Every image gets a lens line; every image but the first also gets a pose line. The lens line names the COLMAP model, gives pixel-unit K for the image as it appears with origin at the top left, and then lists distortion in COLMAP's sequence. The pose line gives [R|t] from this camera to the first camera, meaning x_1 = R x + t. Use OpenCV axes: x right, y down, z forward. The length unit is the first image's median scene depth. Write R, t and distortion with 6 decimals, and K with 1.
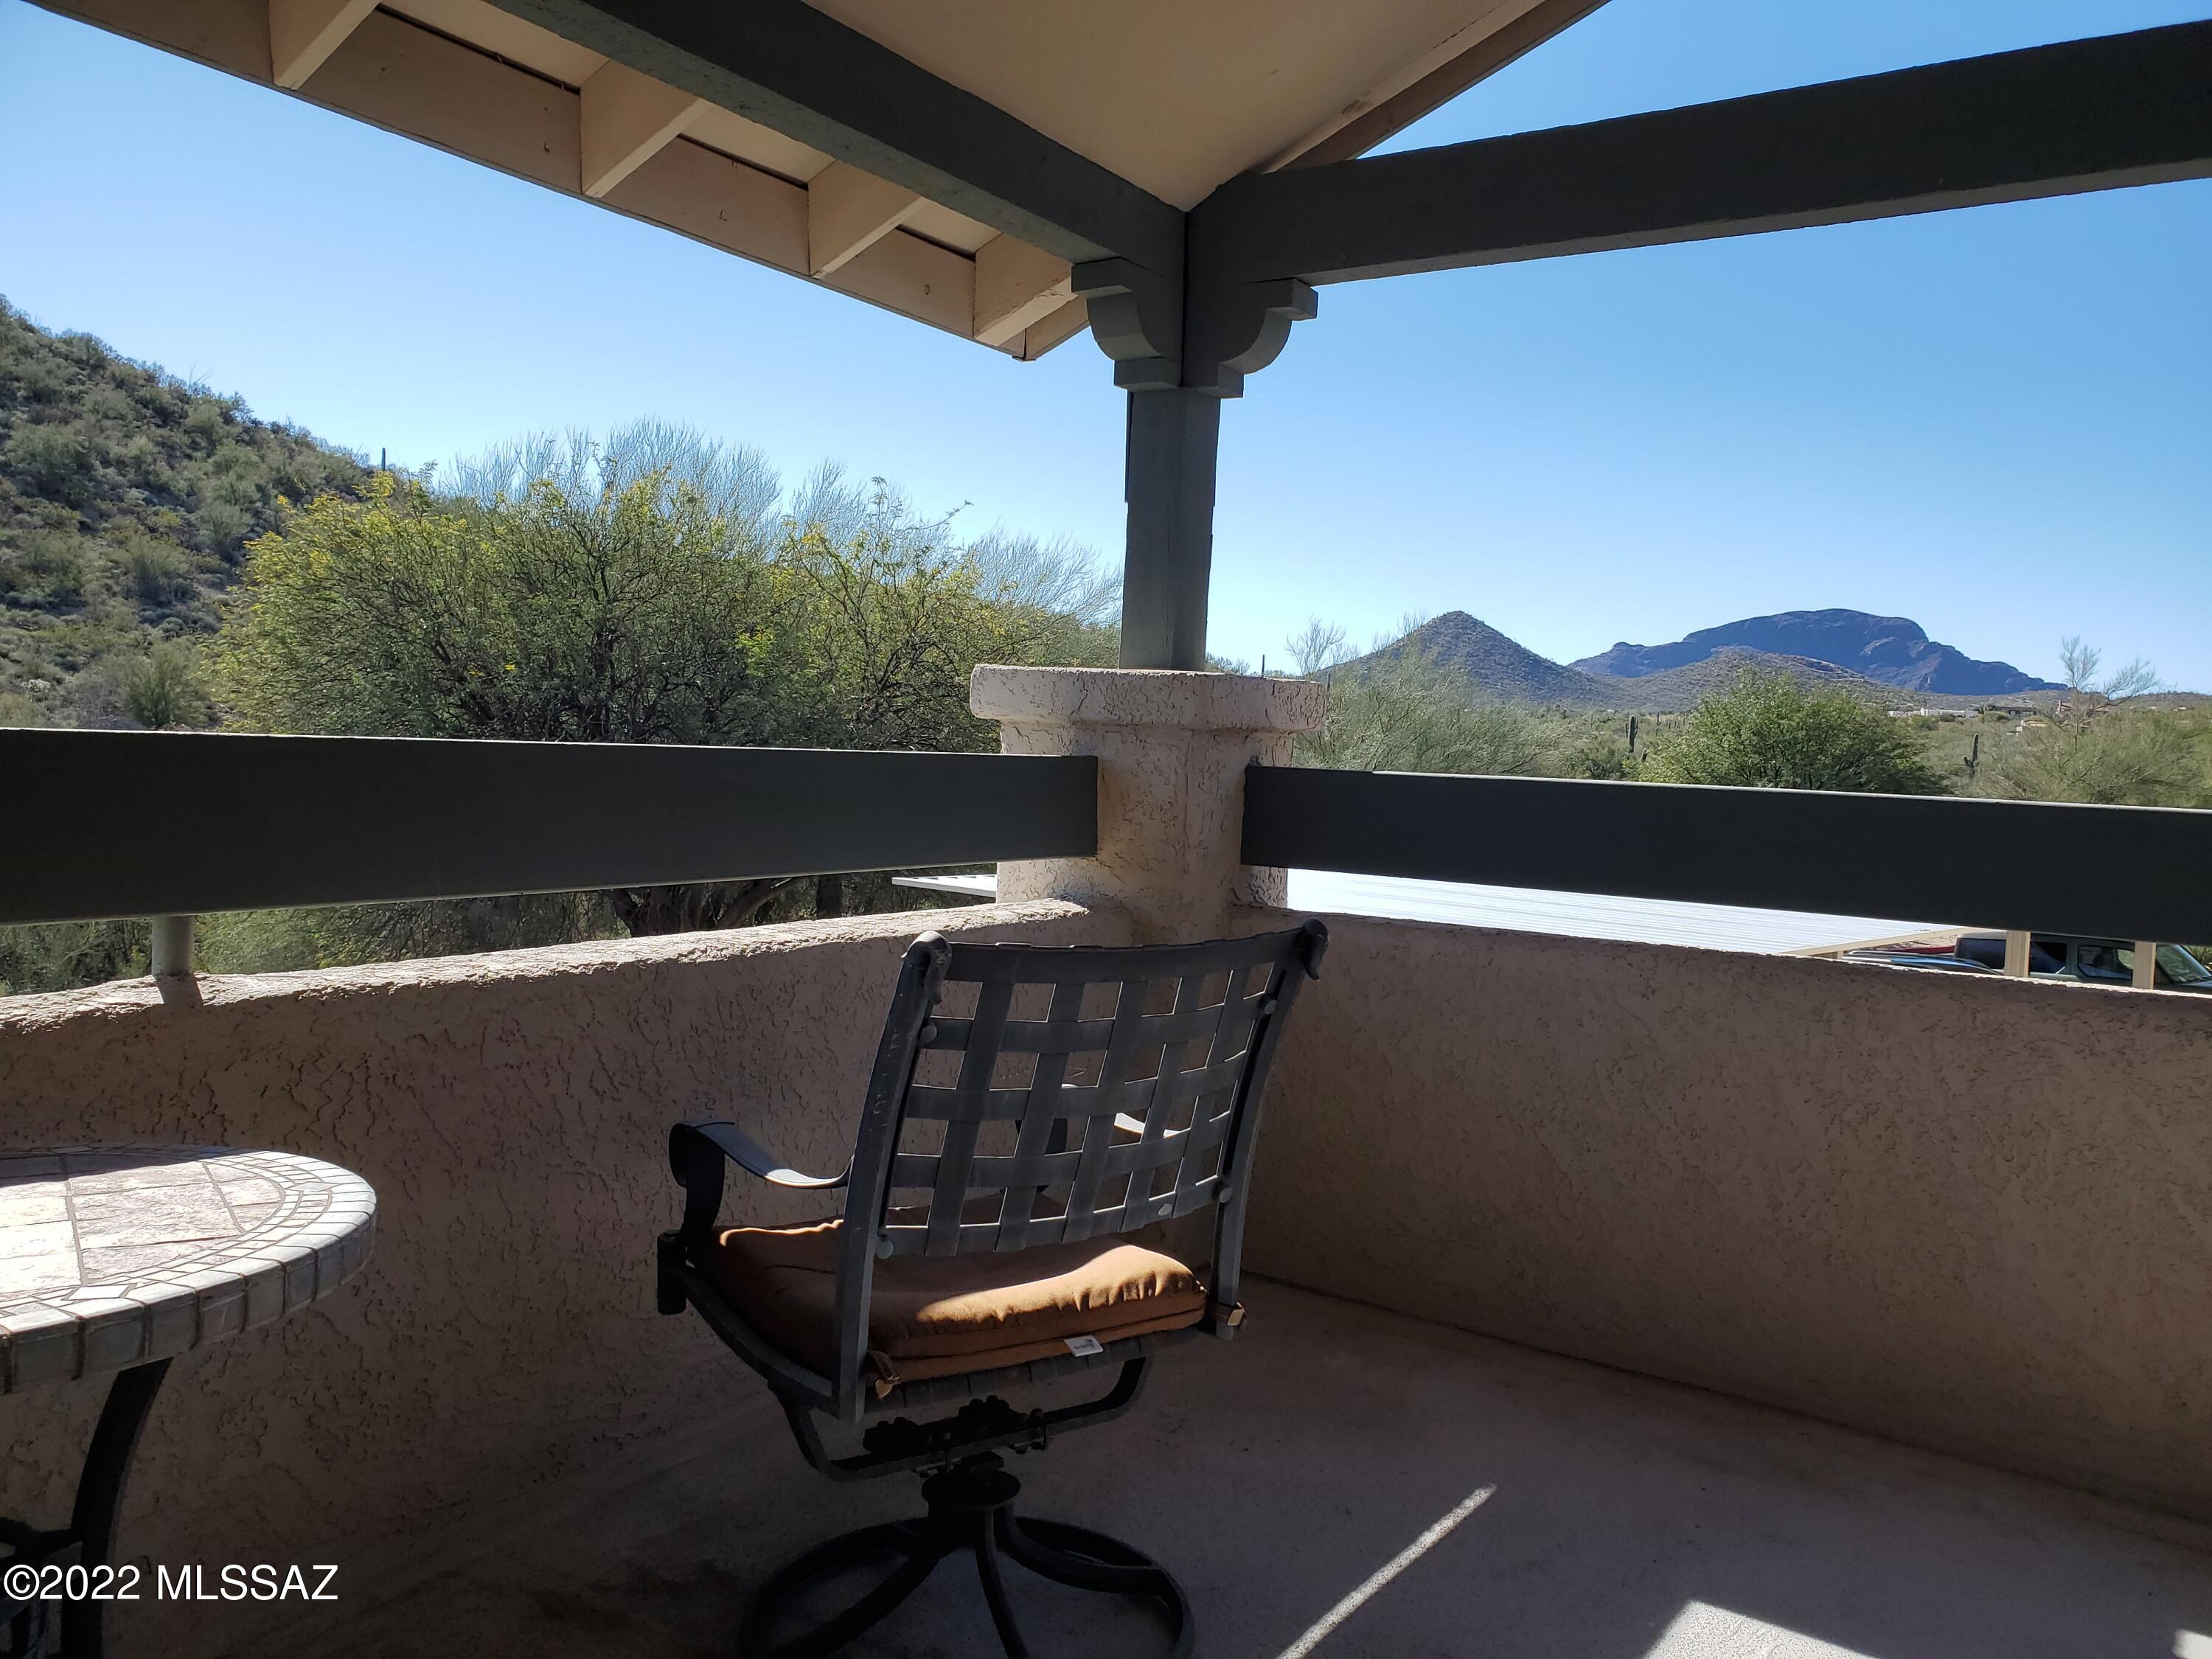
lens RADIAL K [[1729.1, 0, 1117.7], [0, 1729.1, 810.2], [0, 0, 1]] dist [0.003011, 0.020397]
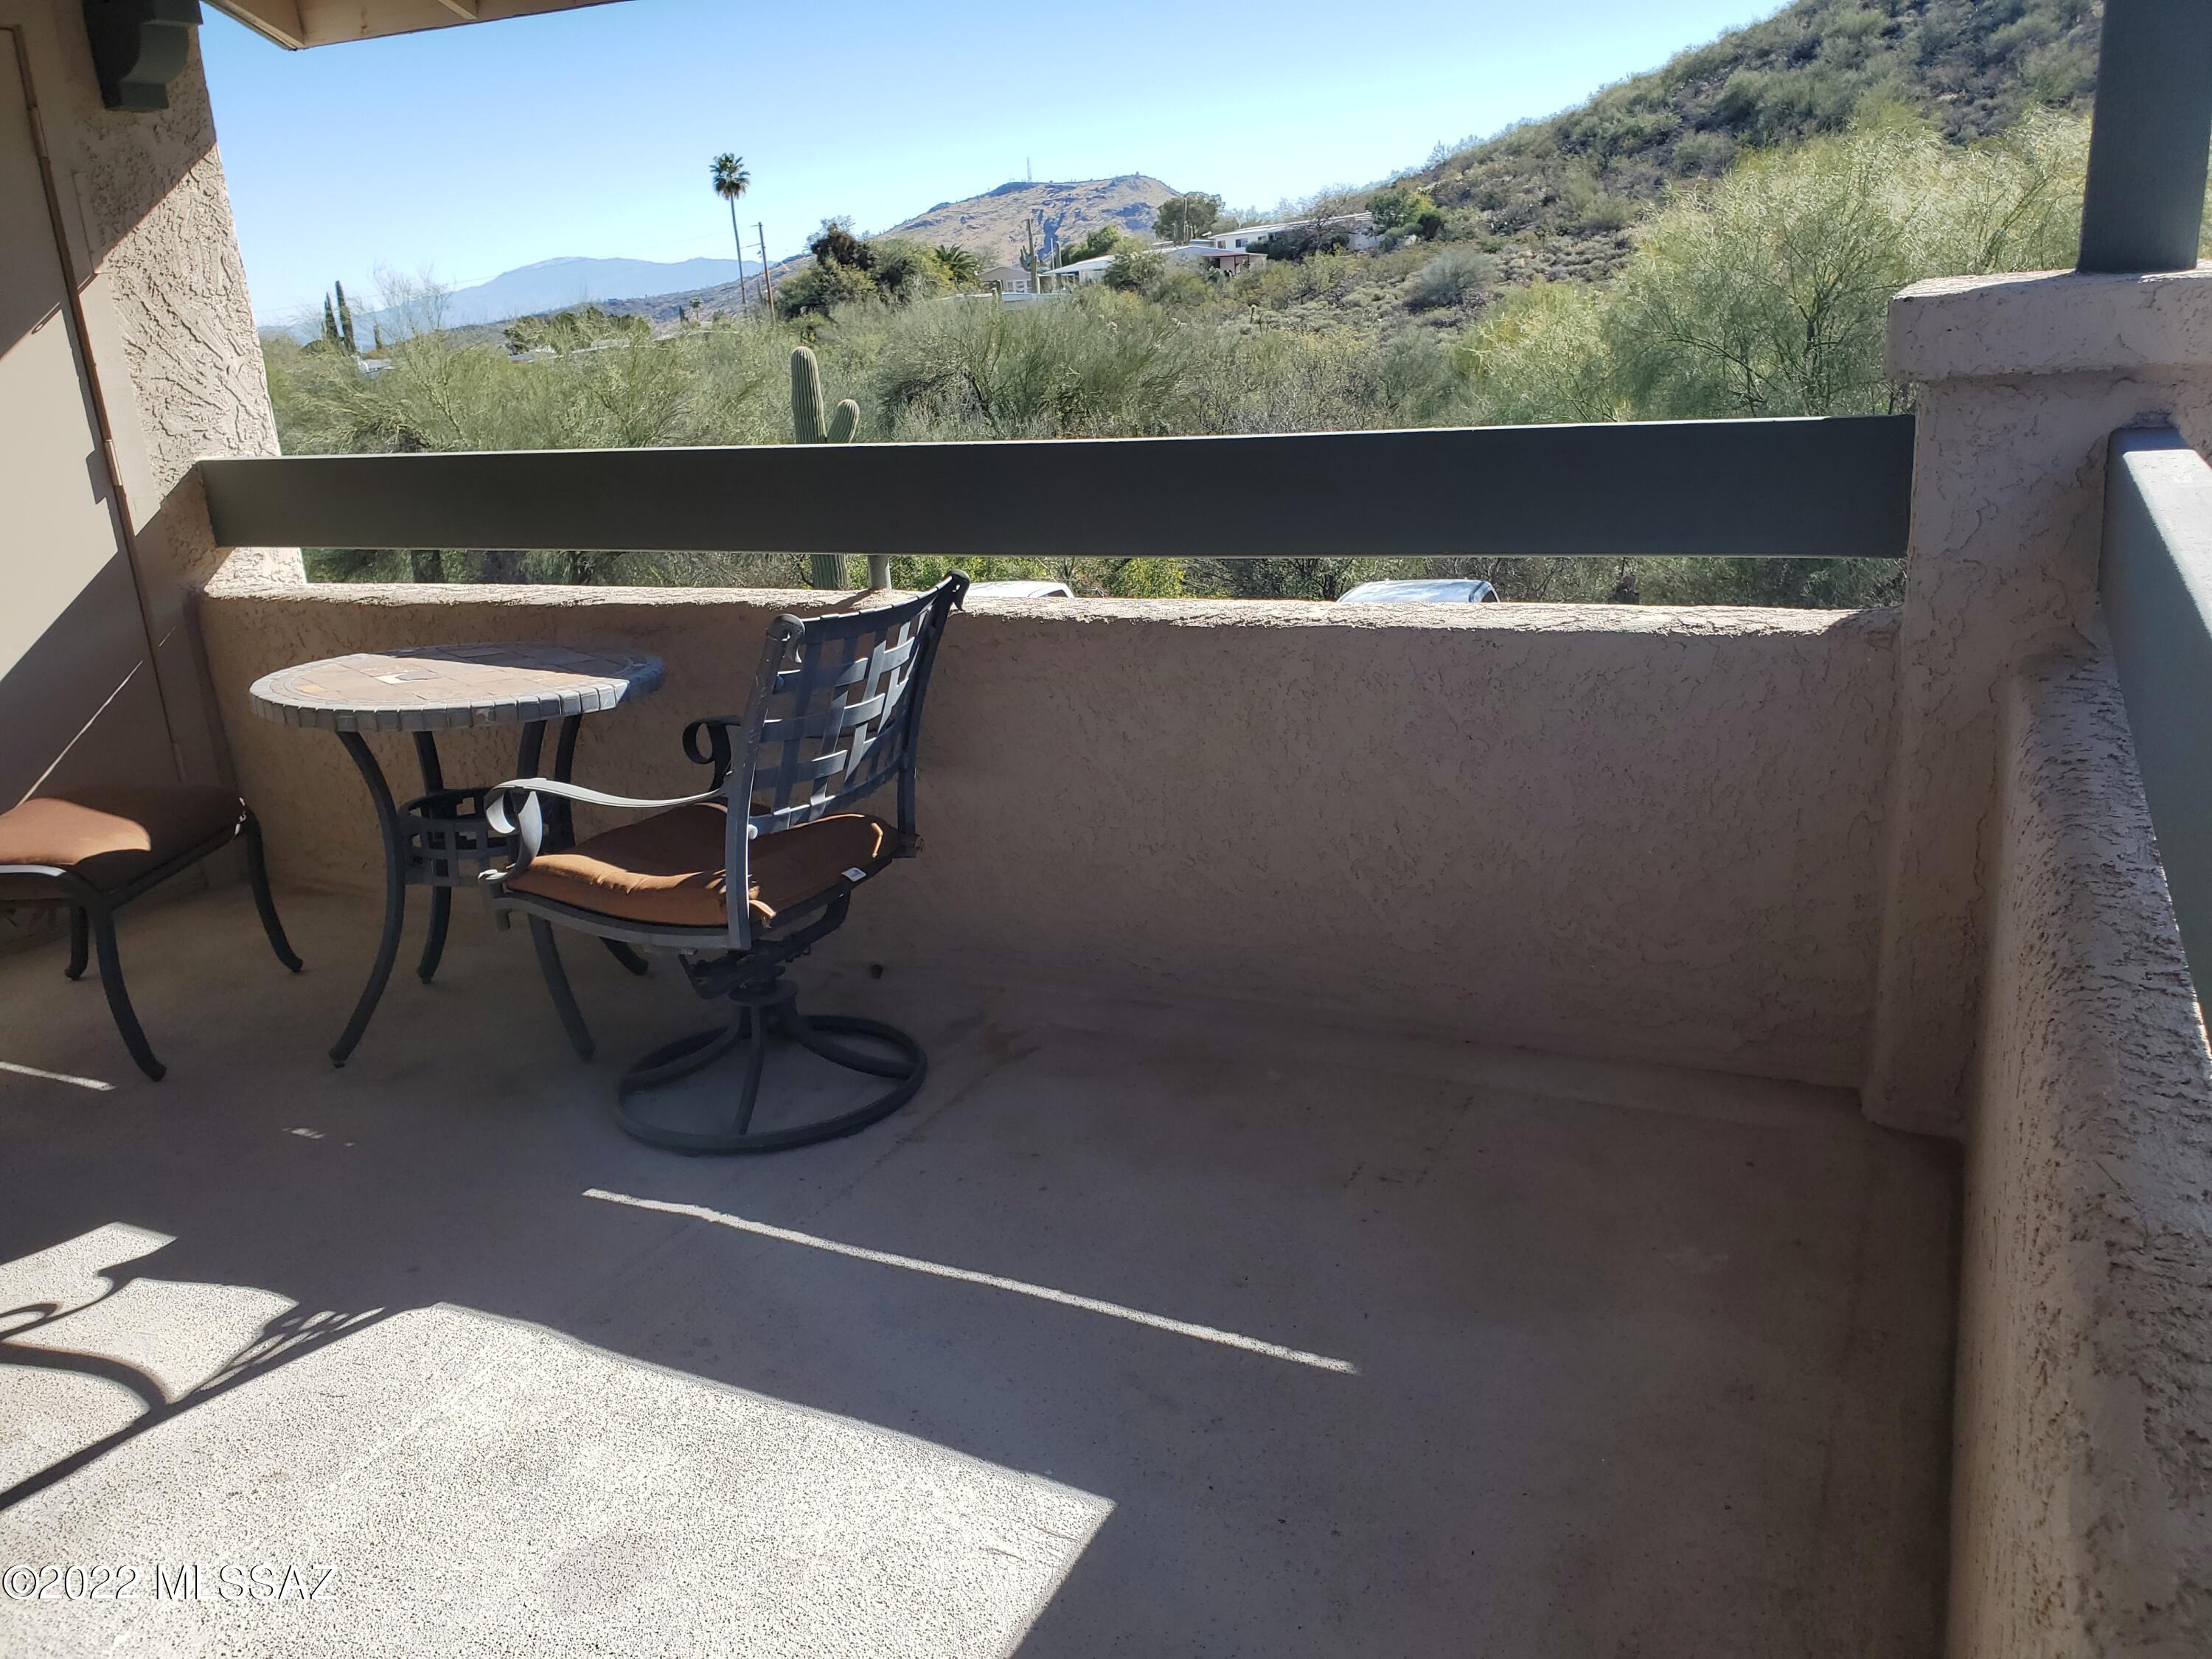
lens RADIAL K [[1729.1, 0, 1127.1], [0, 1729.1, 814.8], [0, 0, 1]] dist [0.003011, 0.020397]
pose [[0.118720, 0.234112, -0.964934, 0.843597], [0.024344, 0.970828, 0.238537, -0.064690], [0.992629, -0.051809, 0.109557, 0.726923]]
